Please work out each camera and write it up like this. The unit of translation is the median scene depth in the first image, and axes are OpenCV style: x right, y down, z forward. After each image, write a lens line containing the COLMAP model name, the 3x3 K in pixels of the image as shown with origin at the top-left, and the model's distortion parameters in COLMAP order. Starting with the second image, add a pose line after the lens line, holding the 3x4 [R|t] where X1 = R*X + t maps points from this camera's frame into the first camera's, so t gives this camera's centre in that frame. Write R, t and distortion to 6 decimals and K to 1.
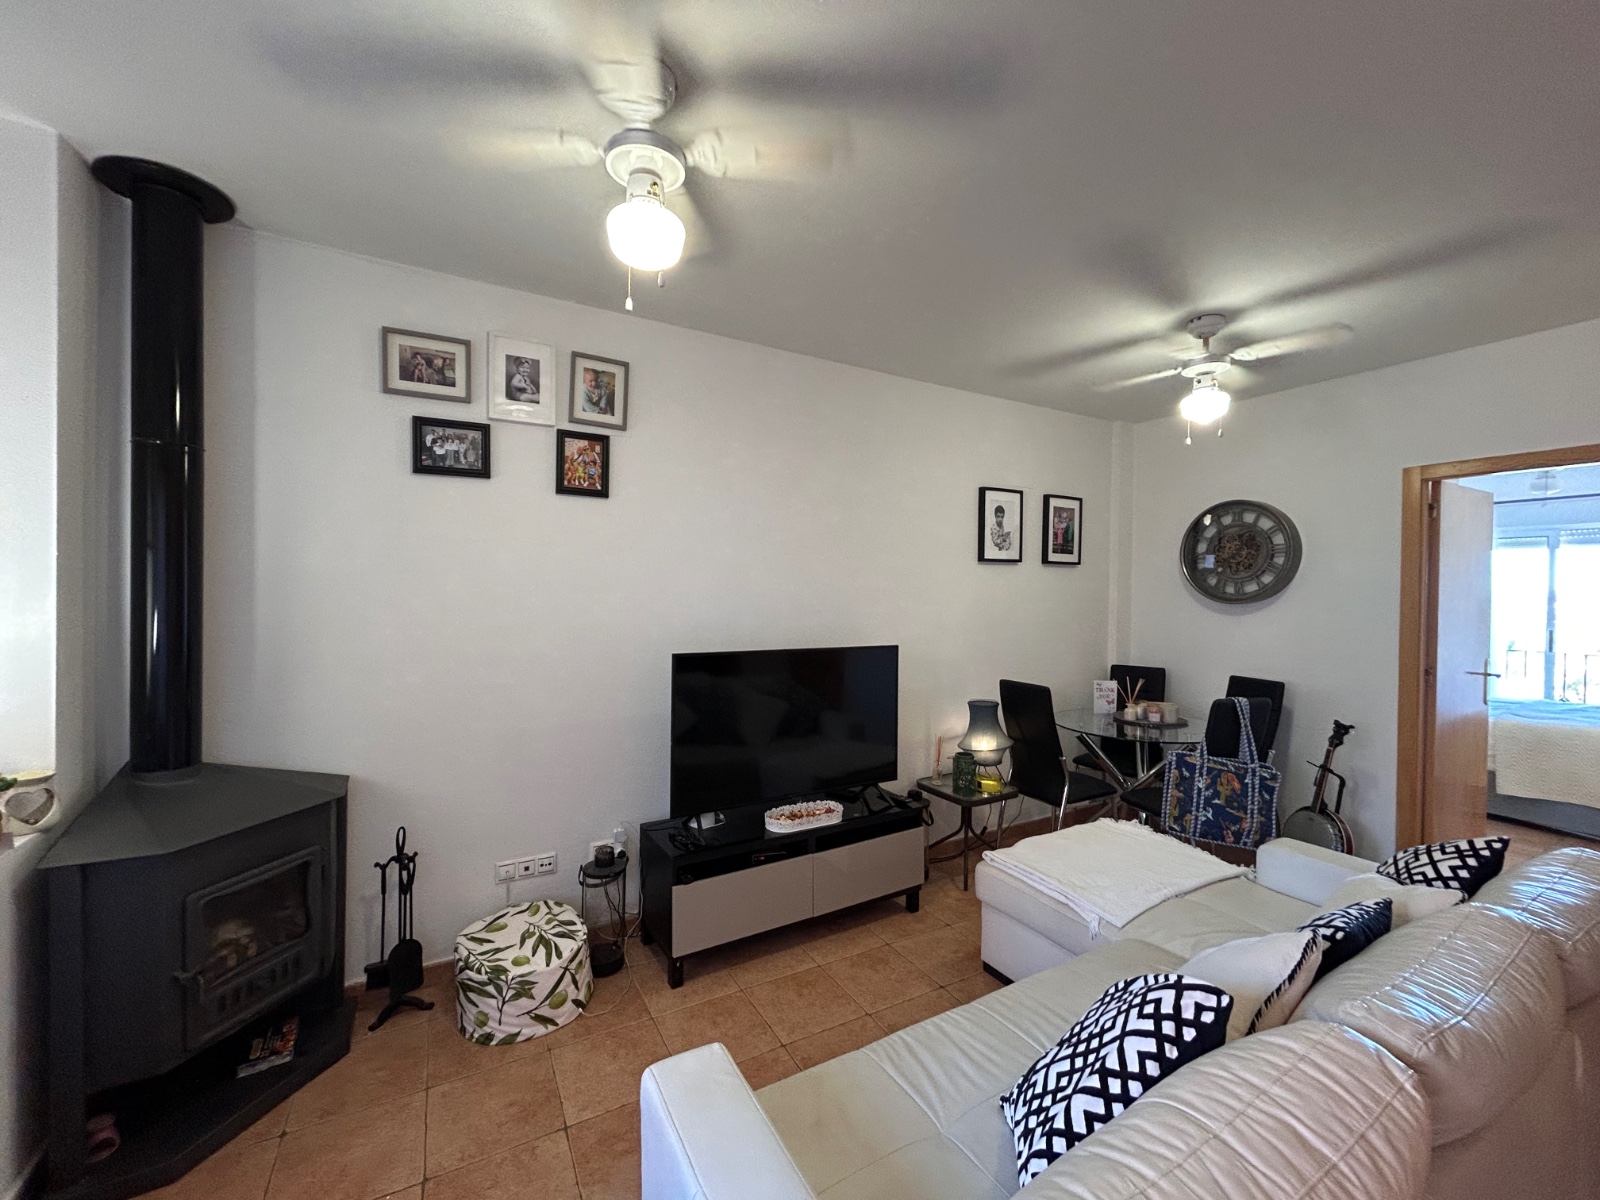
lens RADIAL K [[643.4, 0, 799.1], [0, 643.4, 596.9], [0, 0, 1]] dist [-0.001534, 0.001765]
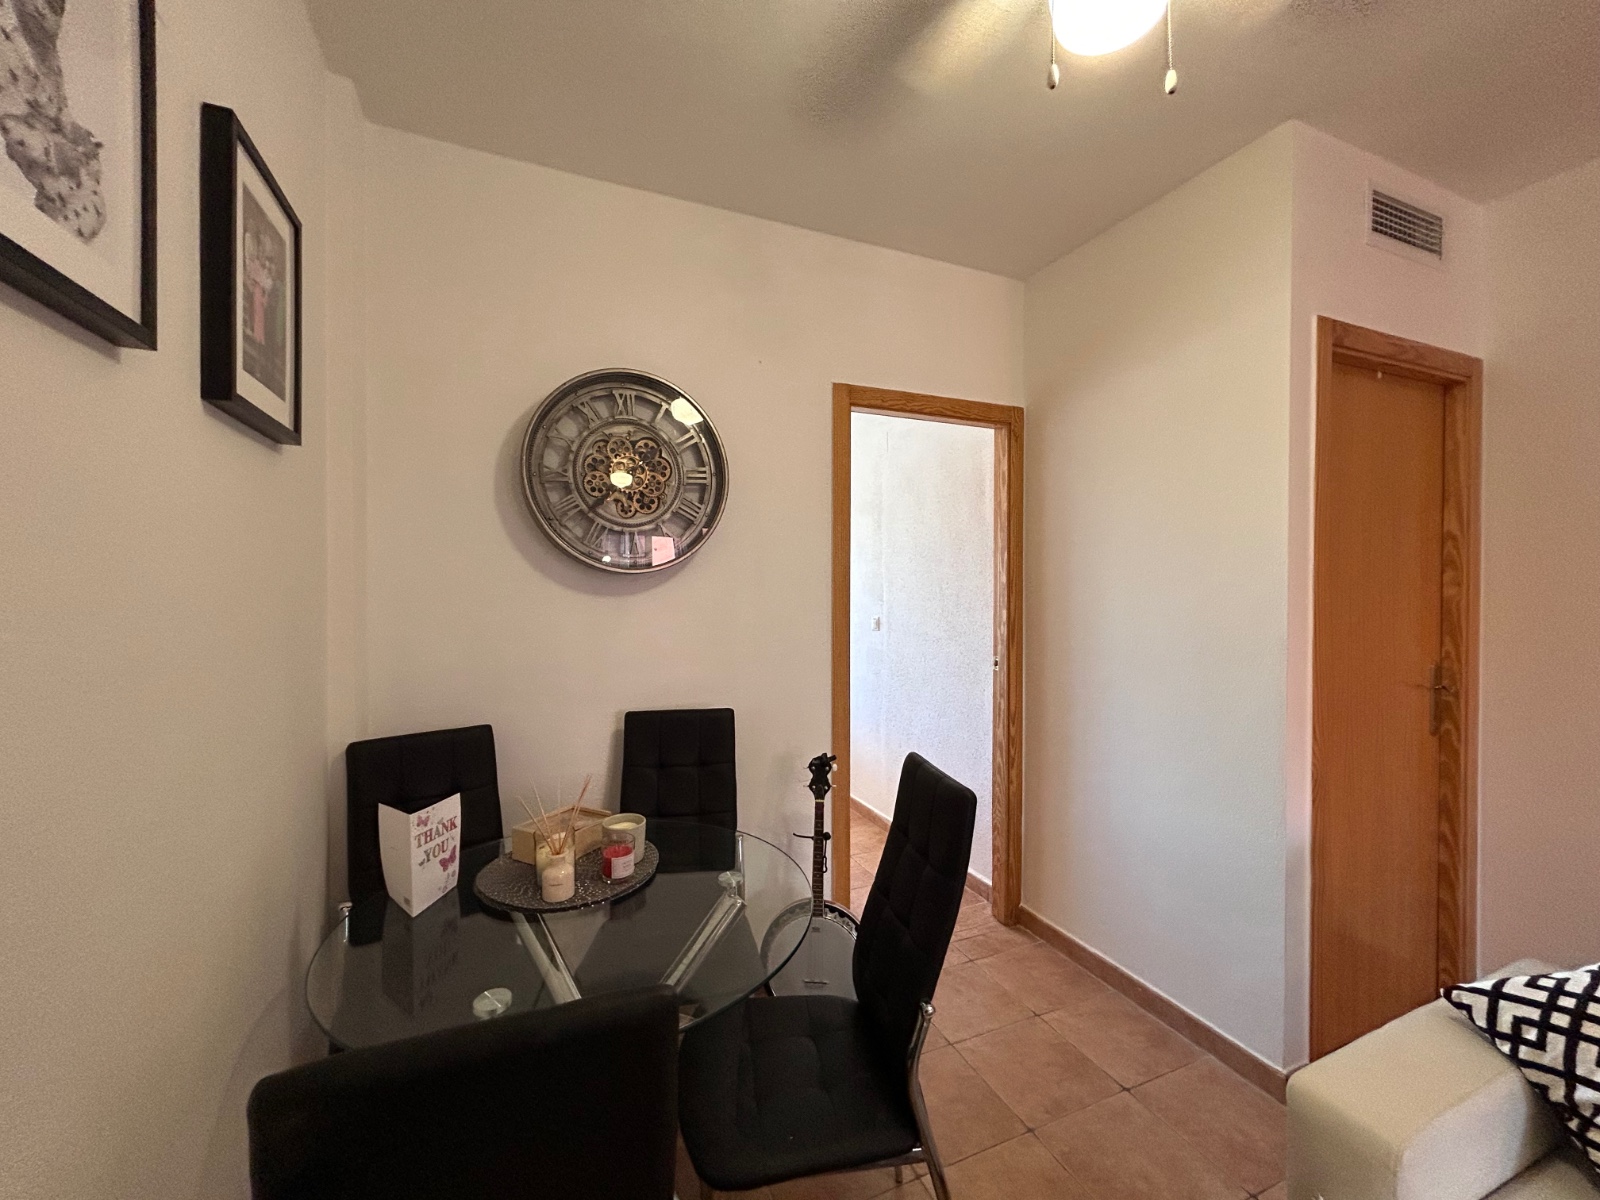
lens RADIAL K [[643.4, 0, 799.1], [0, 643.4, 596.9], [0, 0, 1]] dist [-0.001534, 0.001765]
pose [[0.114622, -0.026315, 0.993061, 0.250119], [0.011216, 0.999620, 0.025194, 0.025333], [-0.993346, 0.008251, 0.114873, 1.132423]]
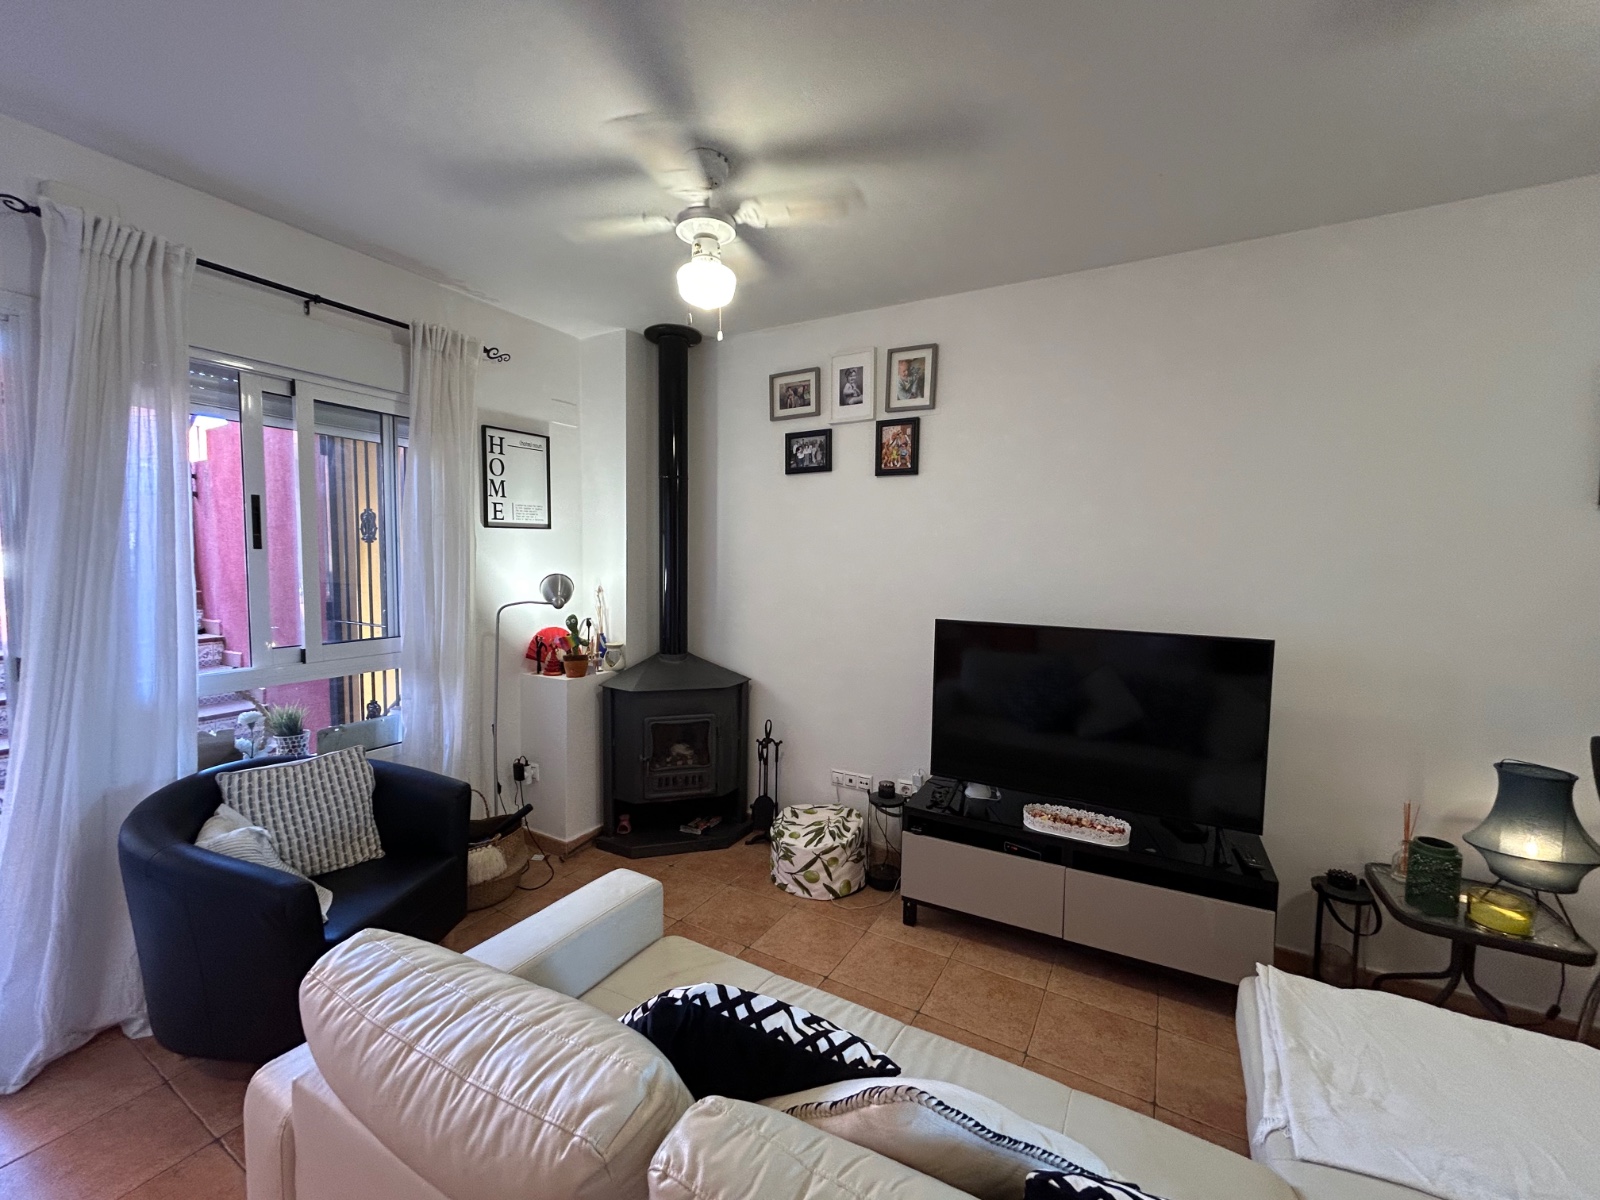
lens RADIAL K [[644.3, 0, 798.1], [0, 644.3, 595.6], [0, 0, 1]] dist [-0.000033, -0.000150]
pose [[0.513675, 0.048501, -0.856613, 0.550159], [-0.015603, 0.998764, 0.047193, 0.004203], [0.857843, -0.010877, 0.513797, 0.257197]]
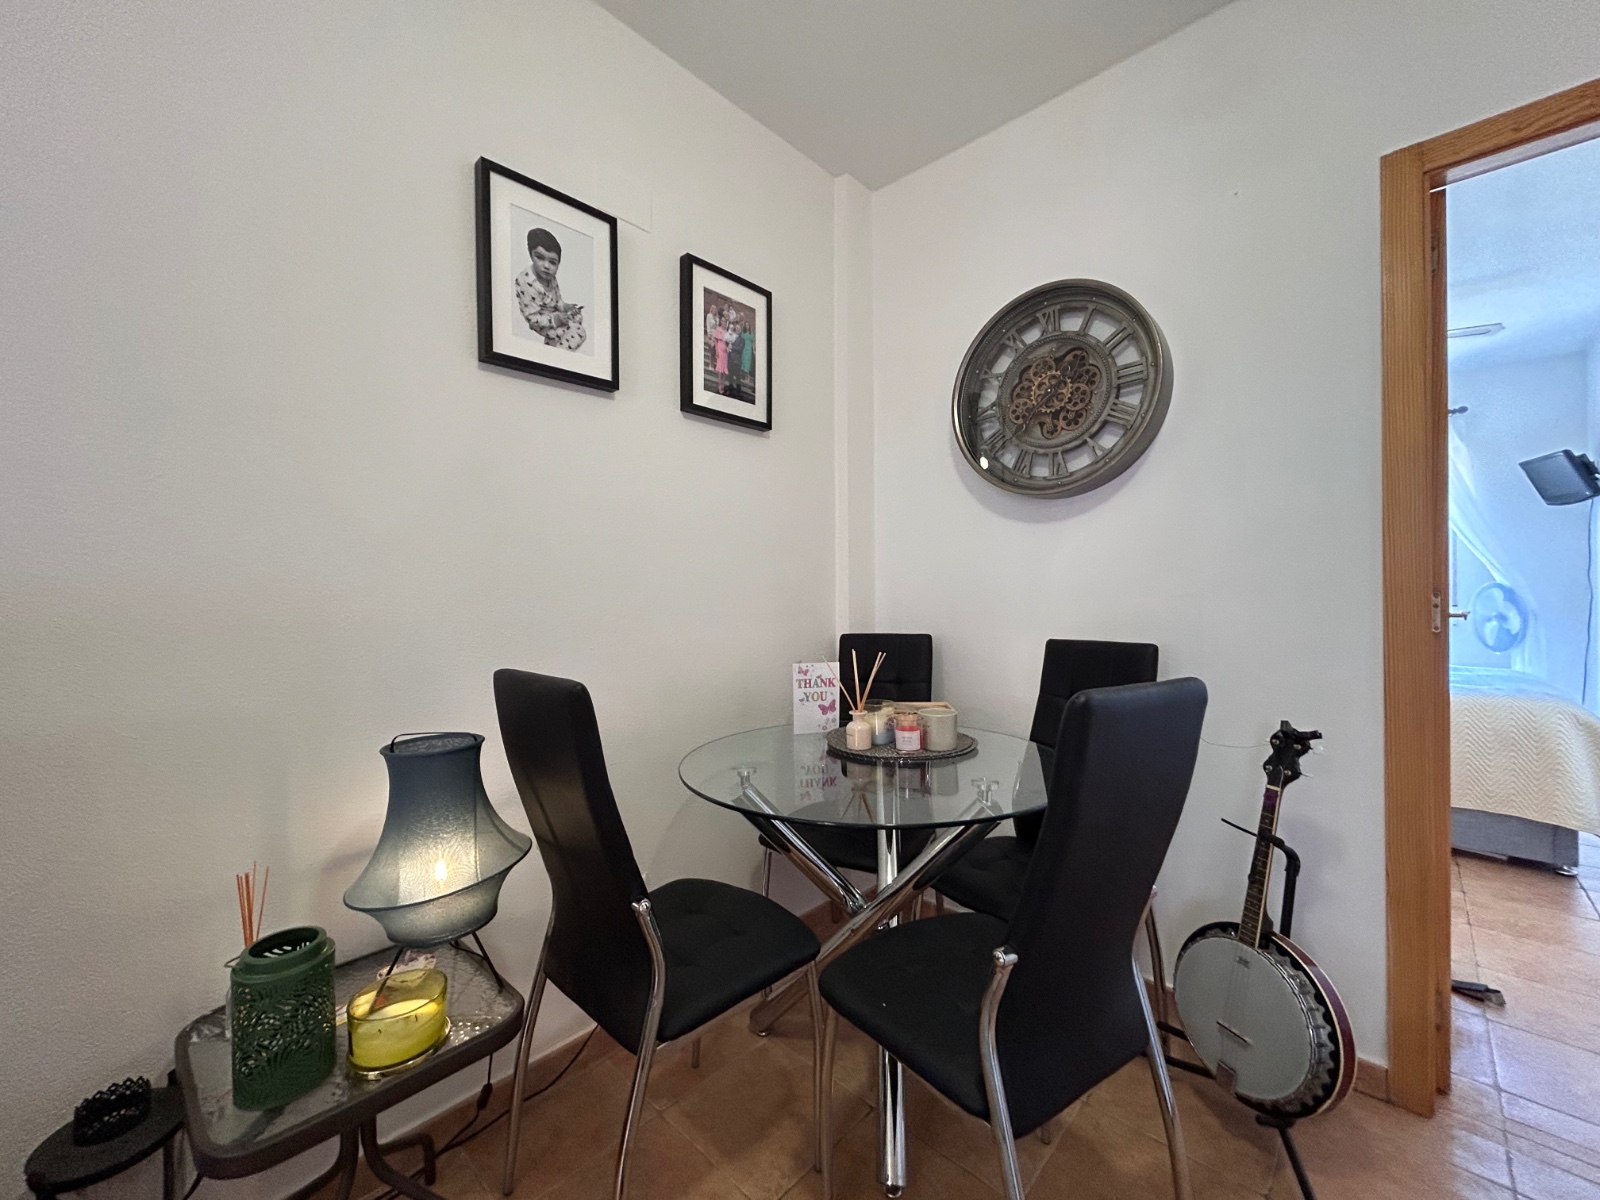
lens RADIAL K [[648.6, 0, 797.9], [0, 648.6, 598.2], [0, 0, 1]] dist [-0.000711, 0.001189]
pose [[0.955041, -0.019589, 0.295827, 0.476175], [0.021976, 0.999747, -0.004747, 0.124453], [-0.295659, 0.011035, 0.955230, 0.812786]]
